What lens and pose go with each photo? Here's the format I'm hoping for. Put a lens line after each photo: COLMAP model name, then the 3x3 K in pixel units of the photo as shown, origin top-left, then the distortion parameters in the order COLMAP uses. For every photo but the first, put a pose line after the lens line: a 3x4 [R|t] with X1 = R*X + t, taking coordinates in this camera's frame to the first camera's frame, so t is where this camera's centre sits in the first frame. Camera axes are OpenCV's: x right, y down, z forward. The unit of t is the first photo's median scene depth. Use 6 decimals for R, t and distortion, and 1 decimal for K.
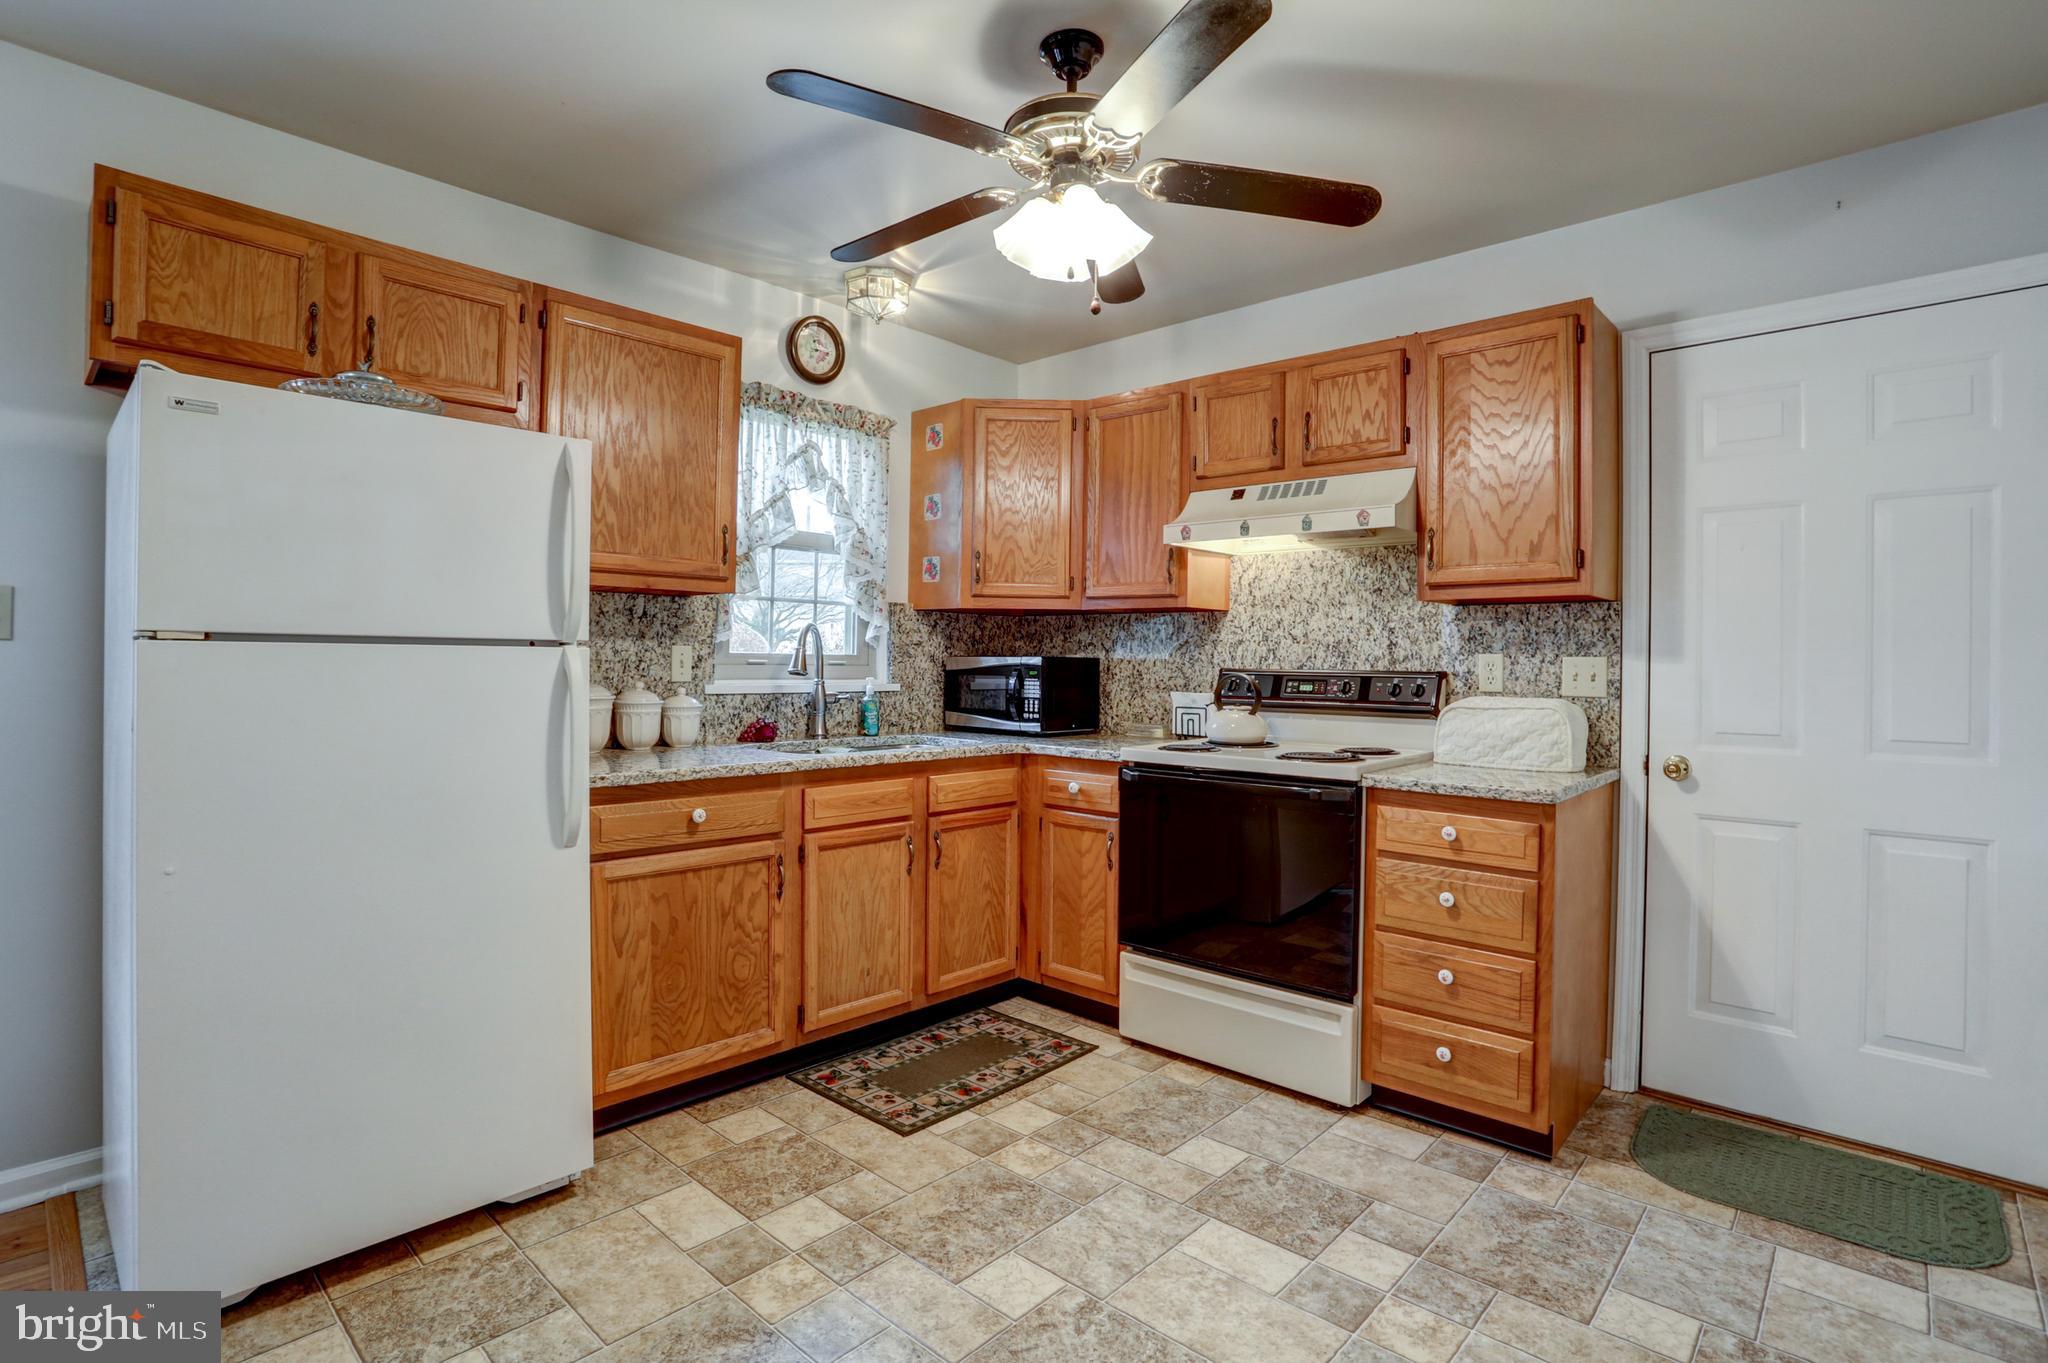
lens RADIAL K [[990.6, 0, 1020.6], [0, 990.6, 667.5], [0, 0, 1]] dist [-0.075201, 0.027833]
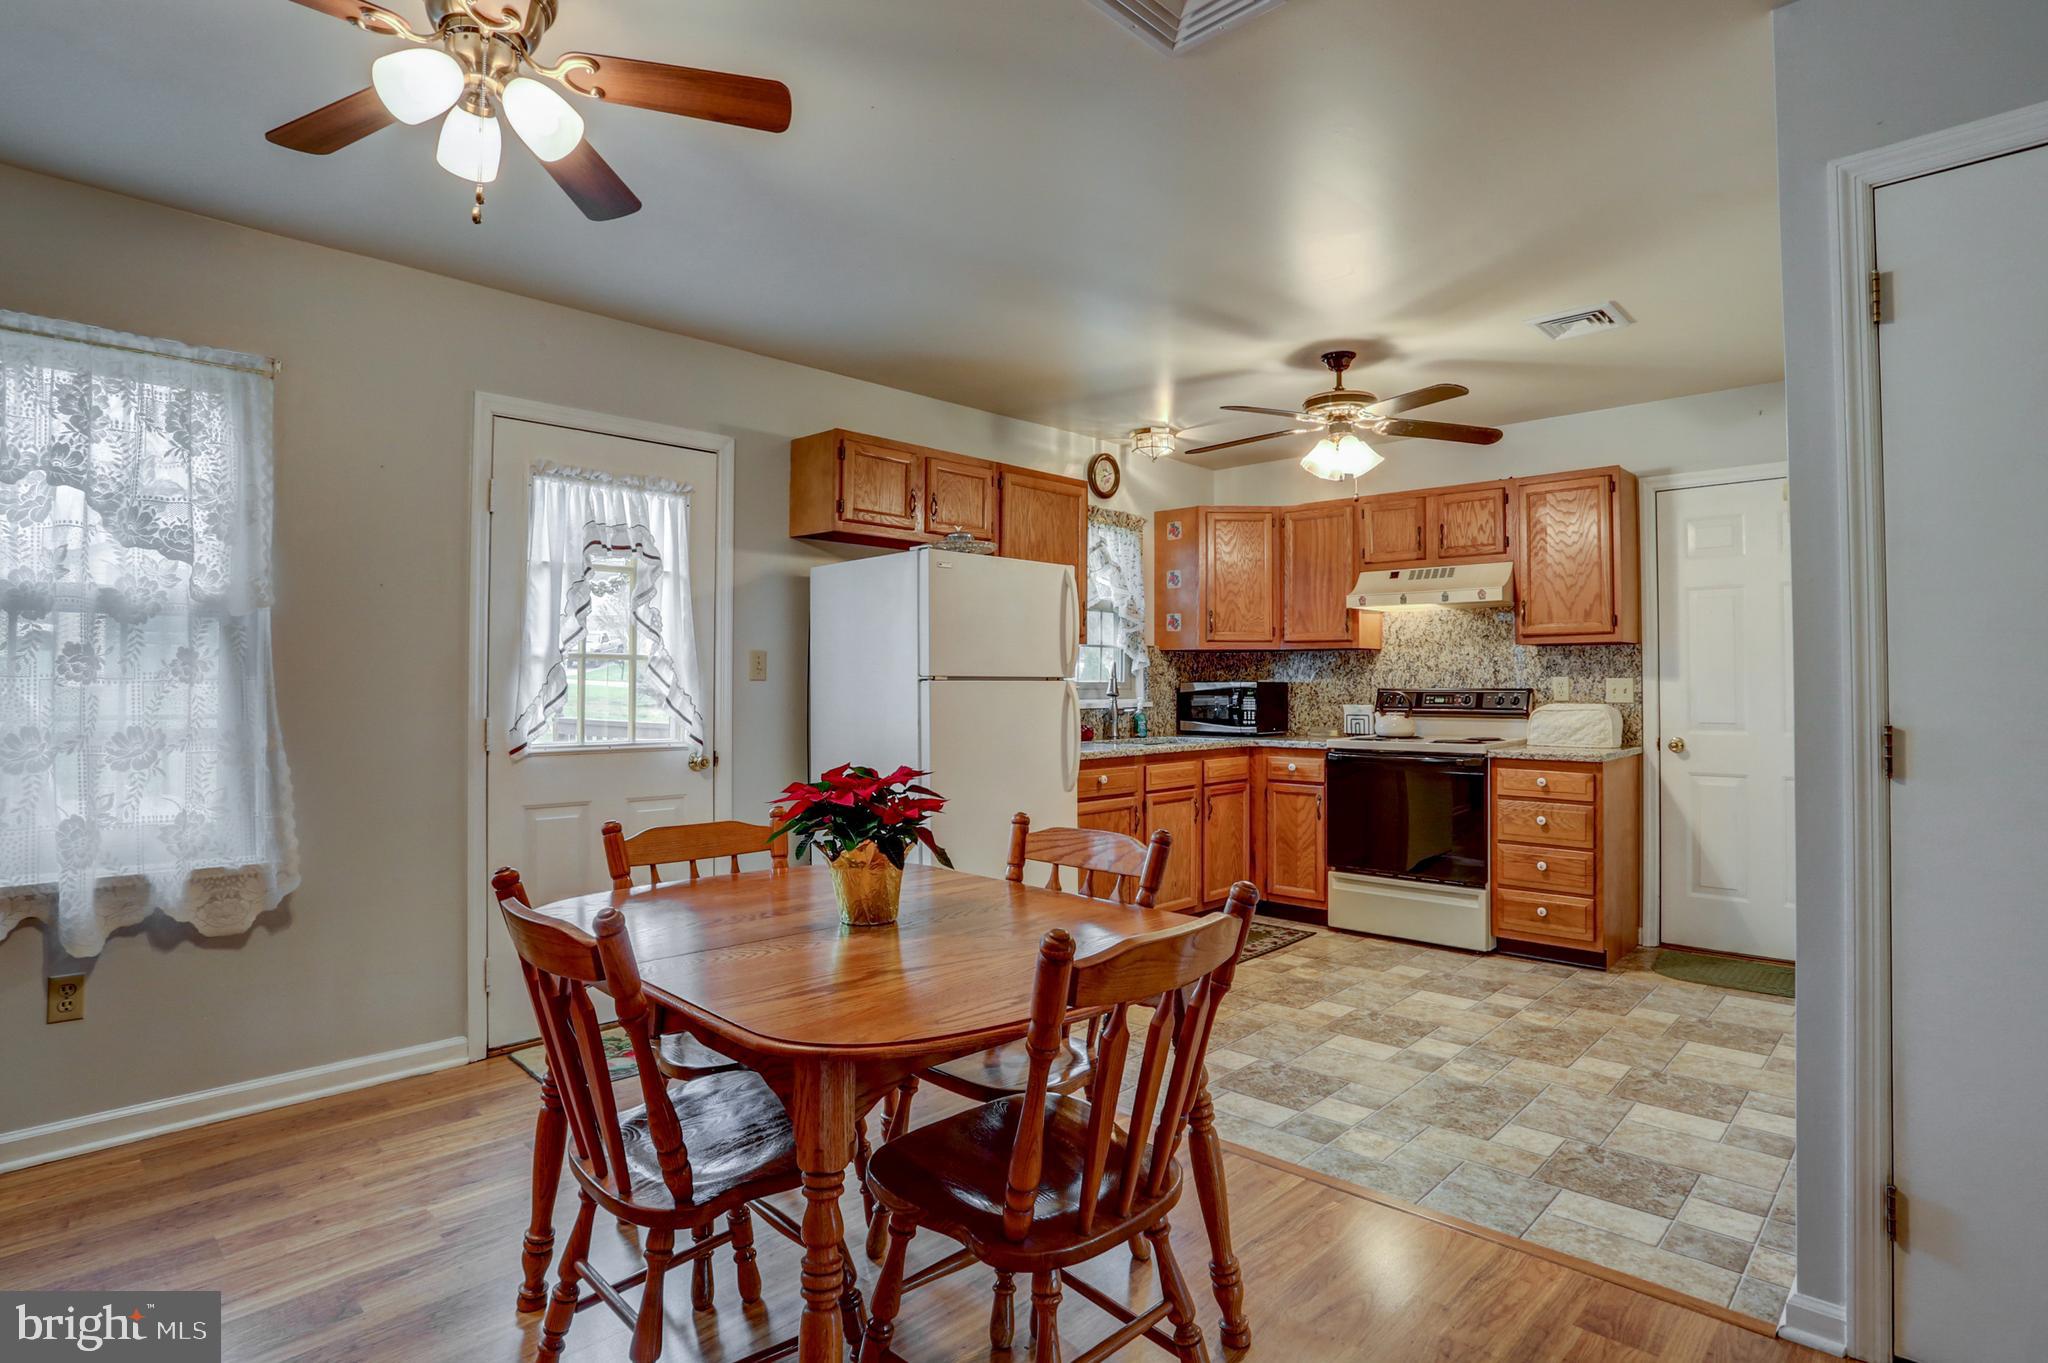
lens RADIAL K [[1069.6, 0, 1041.7], [0, 1069.6, 668.8], [0, 0, 1]] dist [-0.056209, 0.000854]
pose [[0.999906, -0.012435, 0.005743, -0.368046], [0.012548, 0.999719, -0.020119, -0.002946], [-0.005491, 0.020189, 0.999781, -0.703787]]
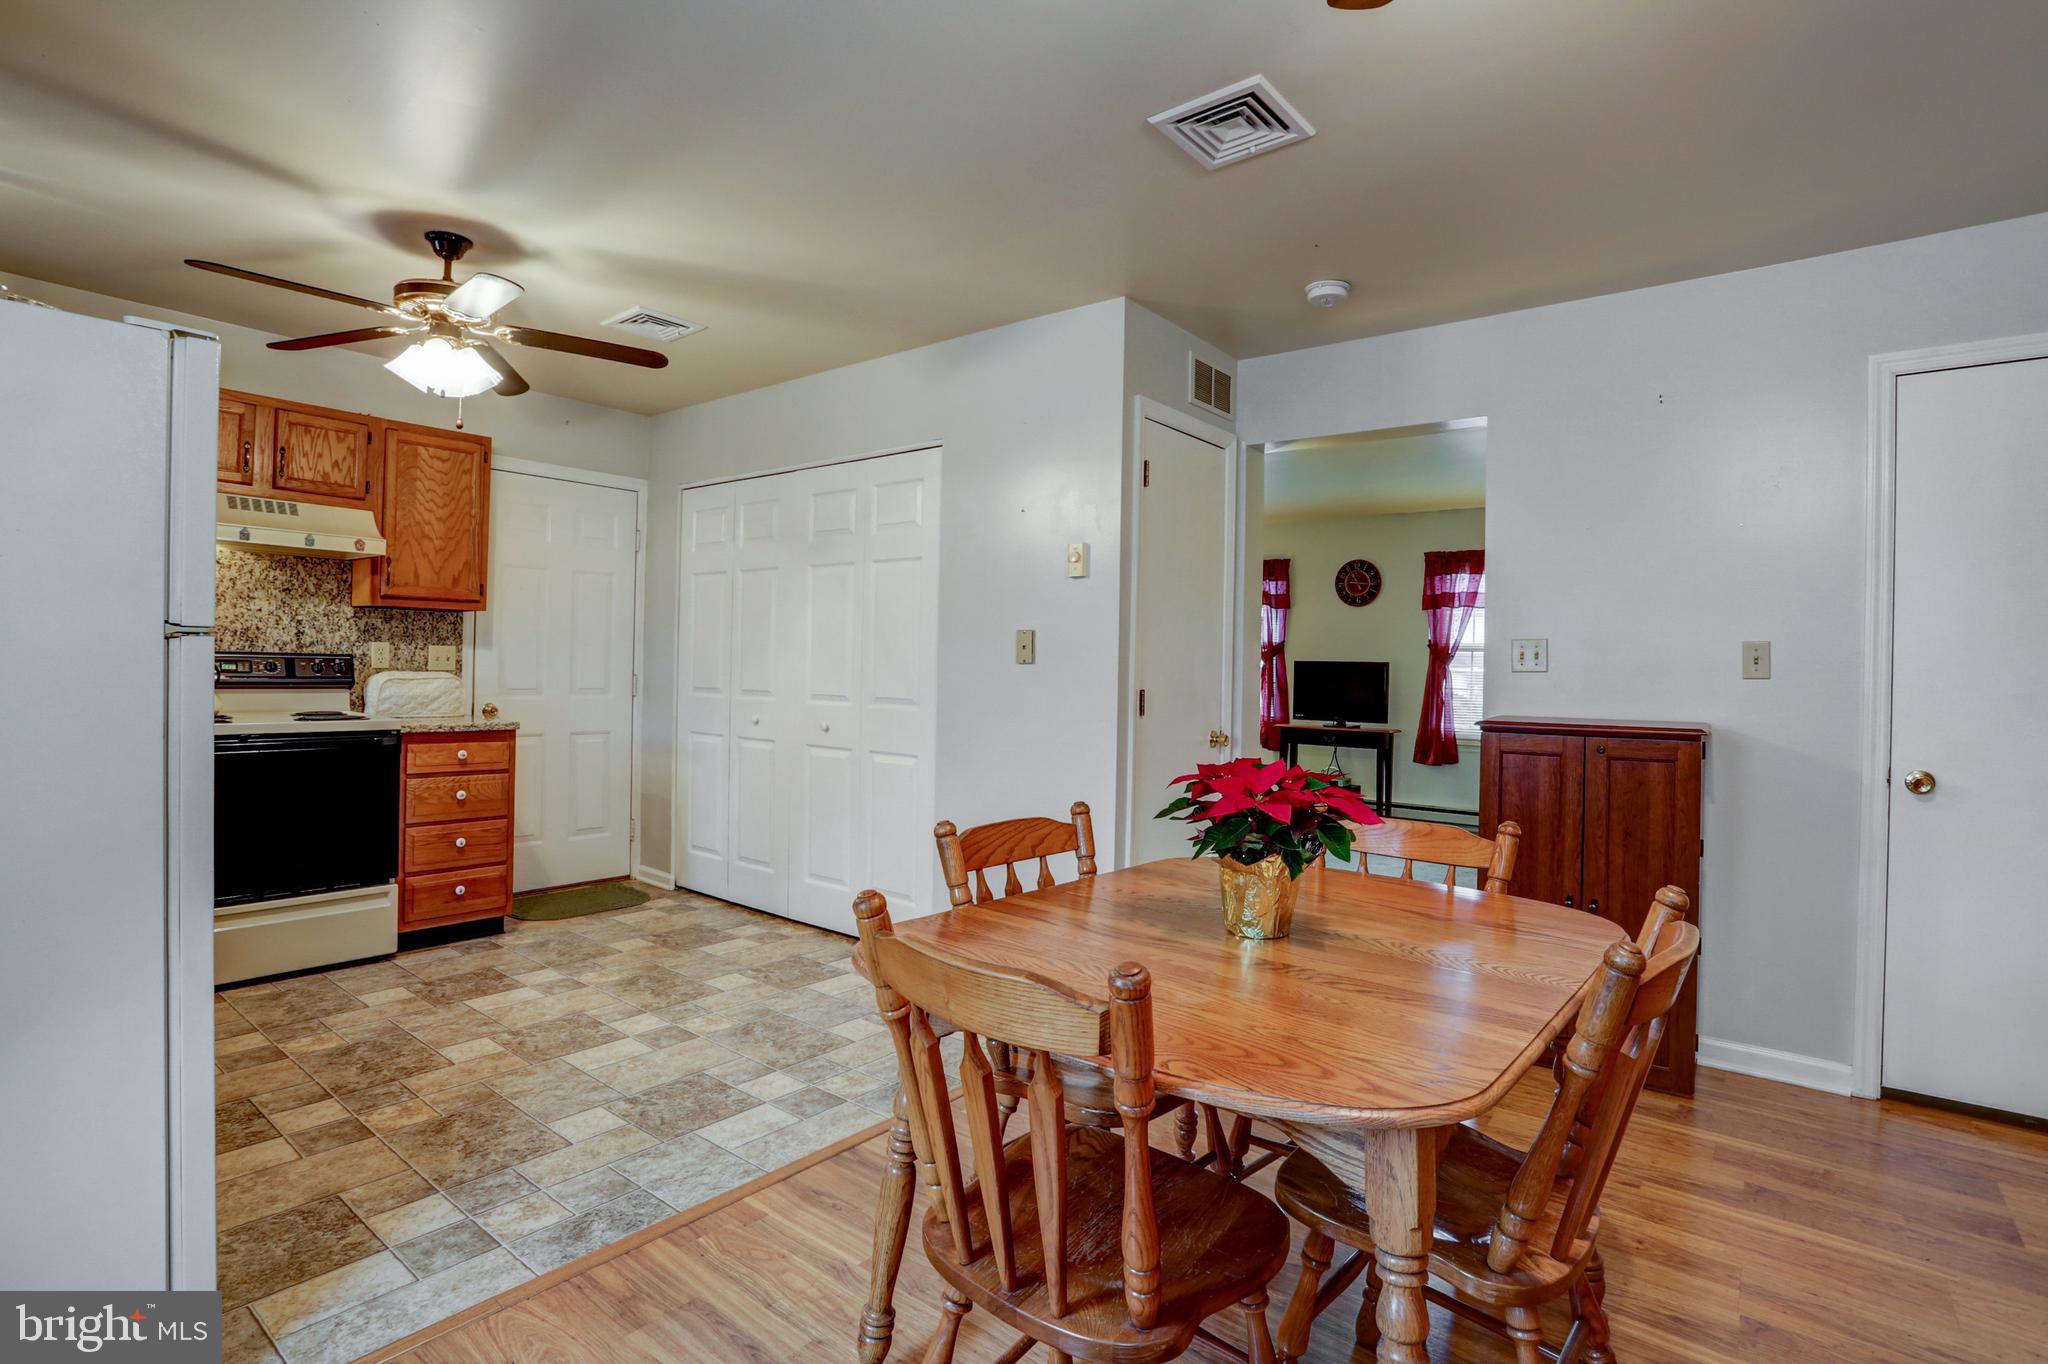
lens RADIAL K [[990.6, 0, 1020.6], [0, 990.6, 668.0], [0, 0, 1]] dist [-0.075201, 0.027833]
pose [[-0.072953, -0.013723, 0.997241, -1.019567], [-0.019380, 0.999736, 0.012340, -0.011621], [-0.997147, -0.018426, -0.073200, 0.148515]]
